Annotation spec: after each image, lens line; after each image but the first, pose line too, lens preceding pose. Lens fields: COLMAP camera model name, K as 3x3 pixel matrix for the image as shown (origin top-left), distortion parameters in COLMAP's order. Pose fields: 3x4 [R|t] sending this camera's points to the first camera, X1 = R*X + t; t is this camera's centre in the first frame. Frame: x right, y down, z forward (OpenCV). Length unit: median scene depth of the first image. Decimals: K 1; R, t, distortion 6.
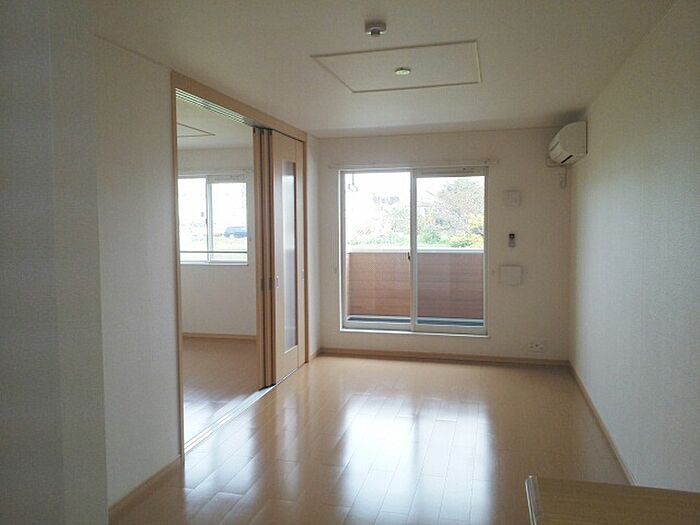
lens RADIAL K [[555.7, 0, 349.1], [0, 555.7, 260.2], [0, 0, 1]] dist [0.057259, -0.016693]
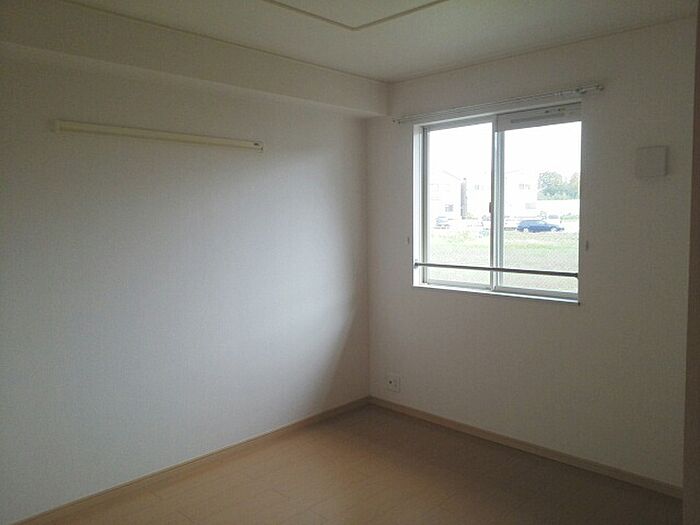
lens RADIAL K [[555.7, 0, 349.9], [0, 555.7, 260.3], [0, 0, 1]] dist [0.057259, -0.016693]
pose [[0.872645, 0.029952, -0.487436, -0.120364], [-0.024282, 0.999544, 0.017947, -0.028761], [0.487751, -0.003826, 0.872974, 0.499840]]
